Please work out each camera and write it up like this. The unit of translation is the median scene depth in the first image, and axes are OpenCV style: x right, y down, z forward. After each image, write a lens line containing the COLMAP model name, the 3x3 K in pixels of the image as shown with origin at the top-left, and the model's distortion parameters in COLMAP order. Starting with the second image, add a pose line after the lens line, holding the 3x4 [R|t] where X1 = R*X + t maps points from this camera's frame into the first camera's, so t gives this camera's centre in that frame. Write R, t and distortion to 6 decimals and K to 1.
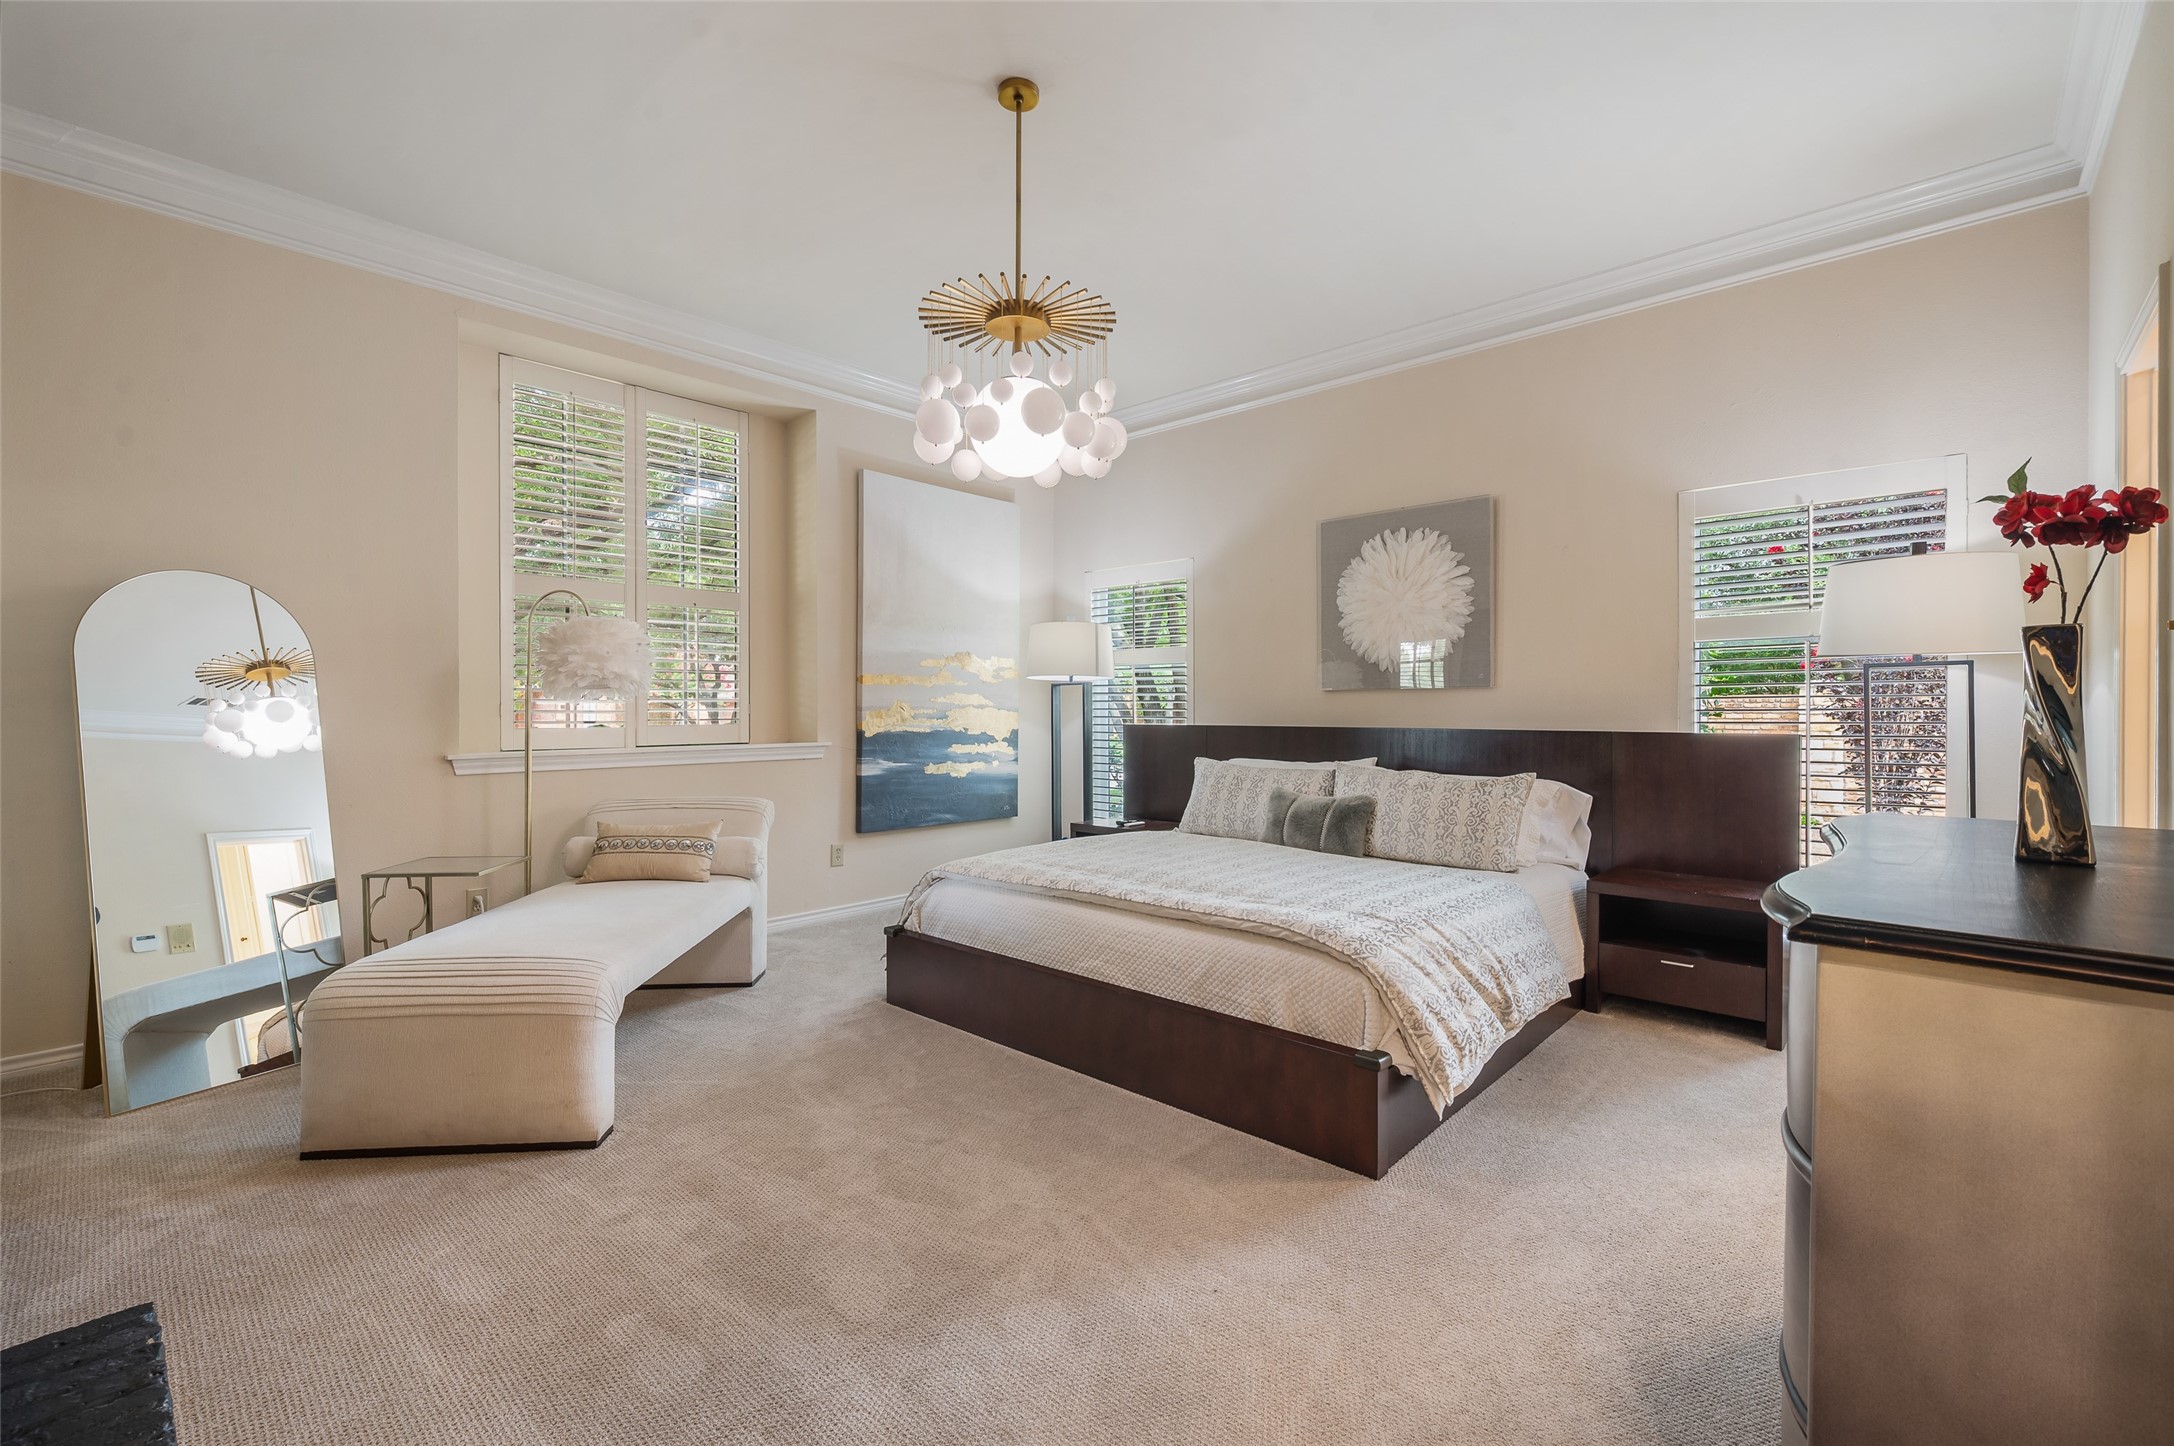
lens RADIAL K [[935.4, 0, 1085.6], [0, 935.4, 725.2], [0, 0, 1]] dist [0.000483, 0.000512]
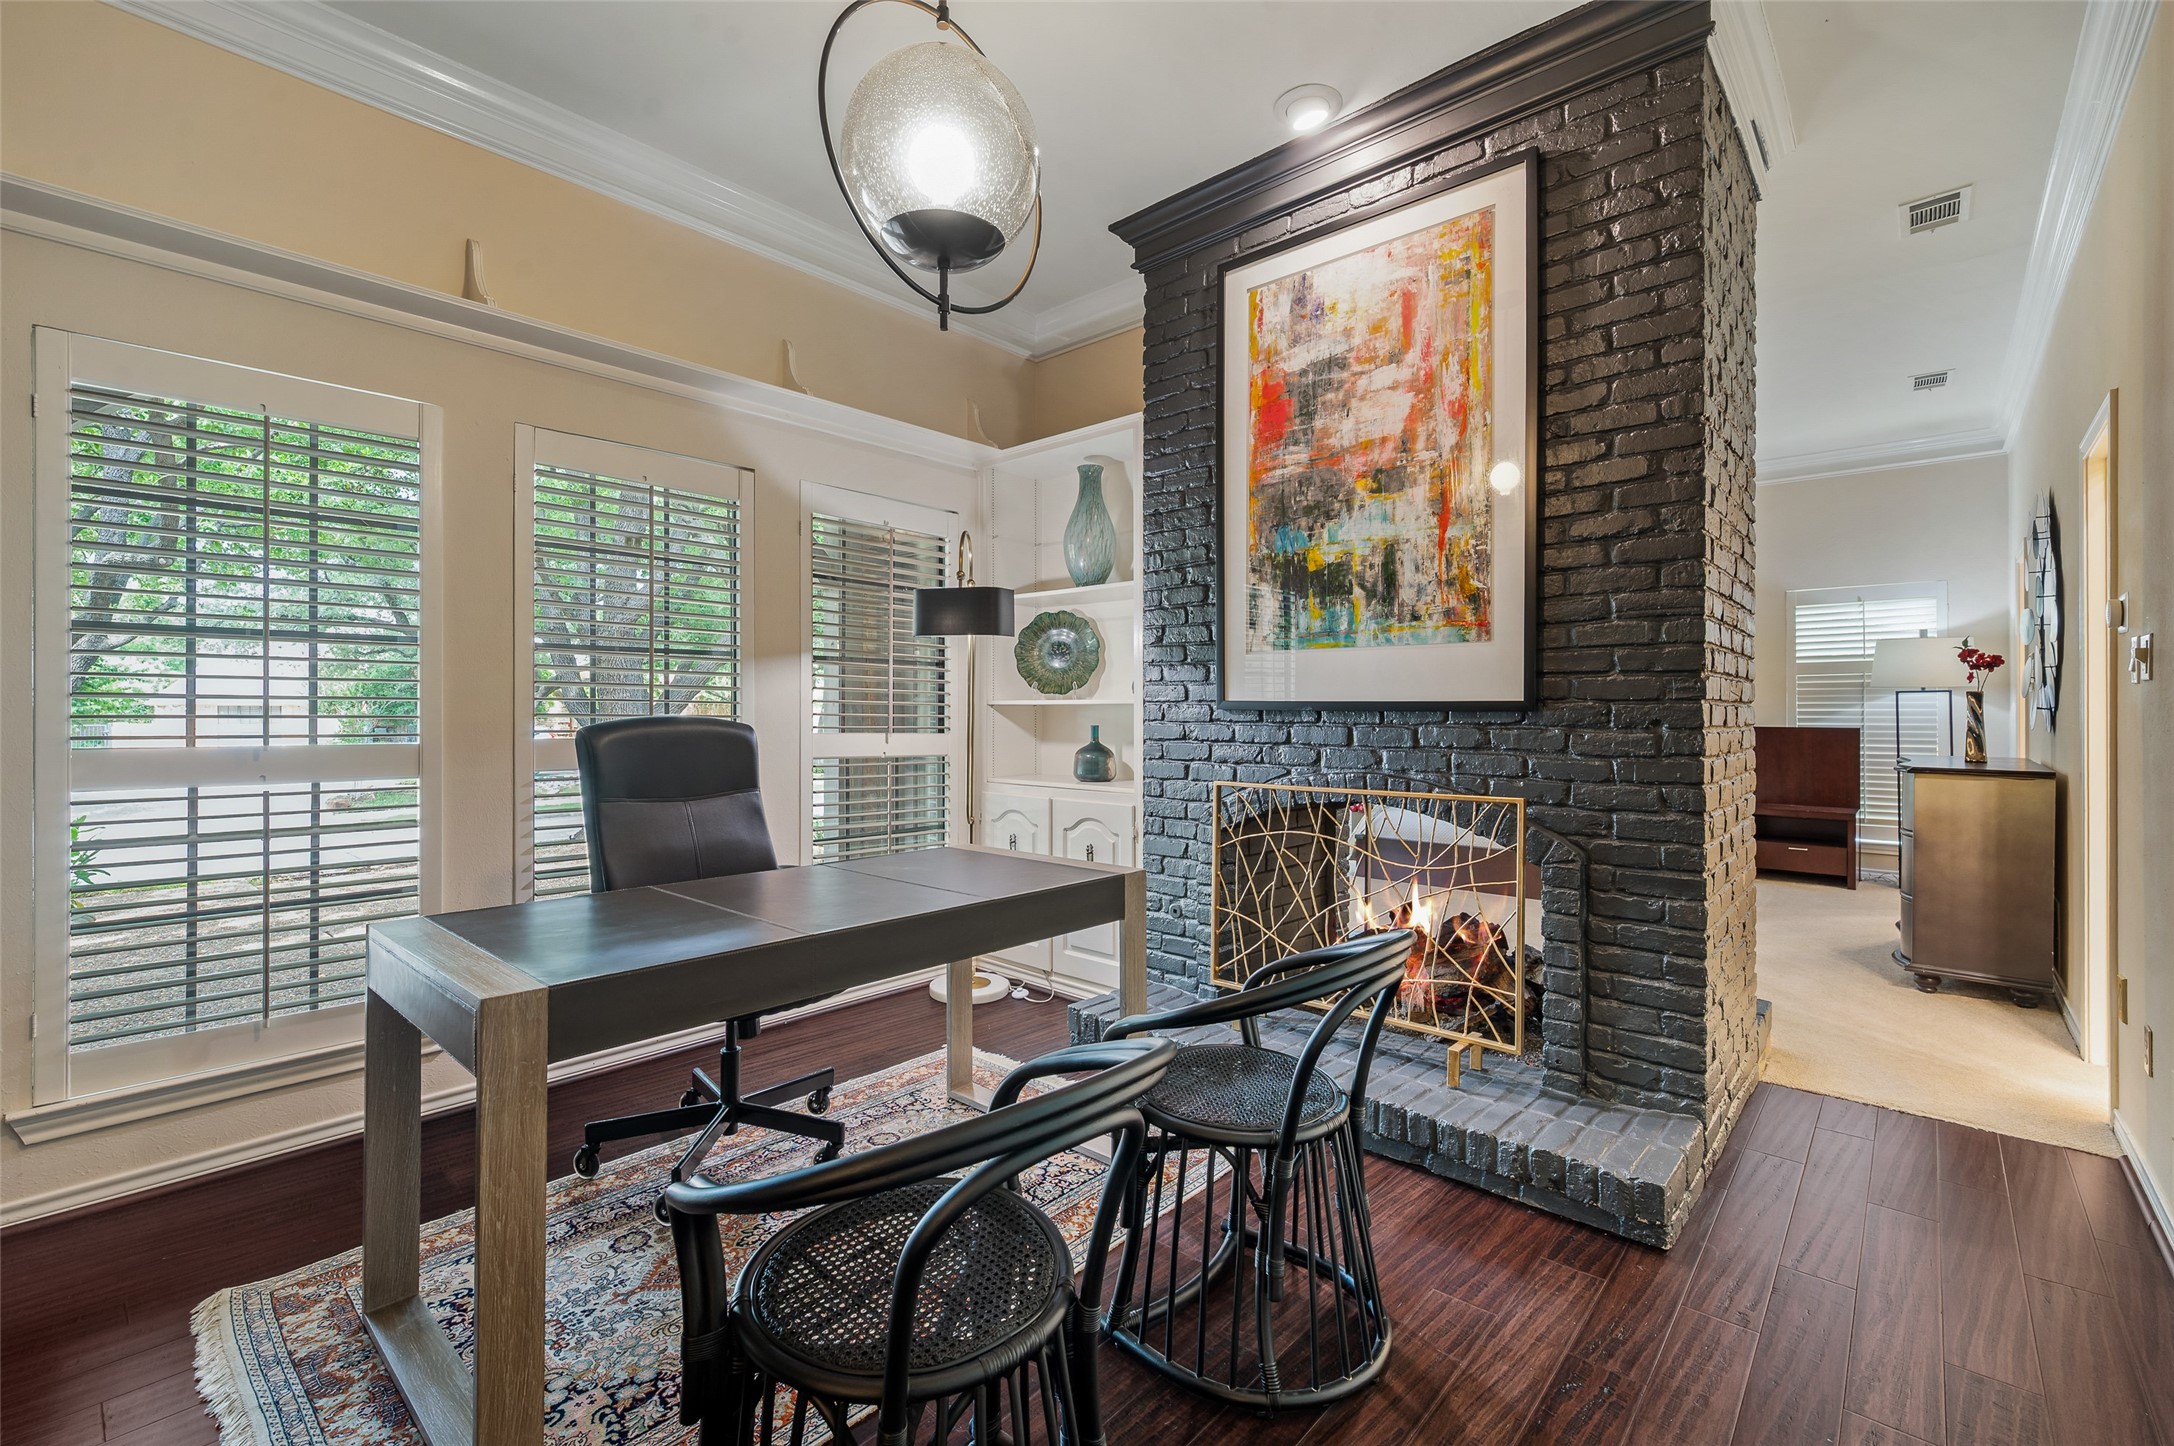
lens RADIAL K [[935.4, 0, 1087.9], [0, 935.4, 715.1], [0, 0, 1]] dist [0.000483, 0.000512]
pose [[0.999923, -0.000259, 0.012434, -2.133242], [0.000345, 0.999976, -0.006937, -0.000382], [-0.012432, 0.006941, 0.999899, -2.257763]]
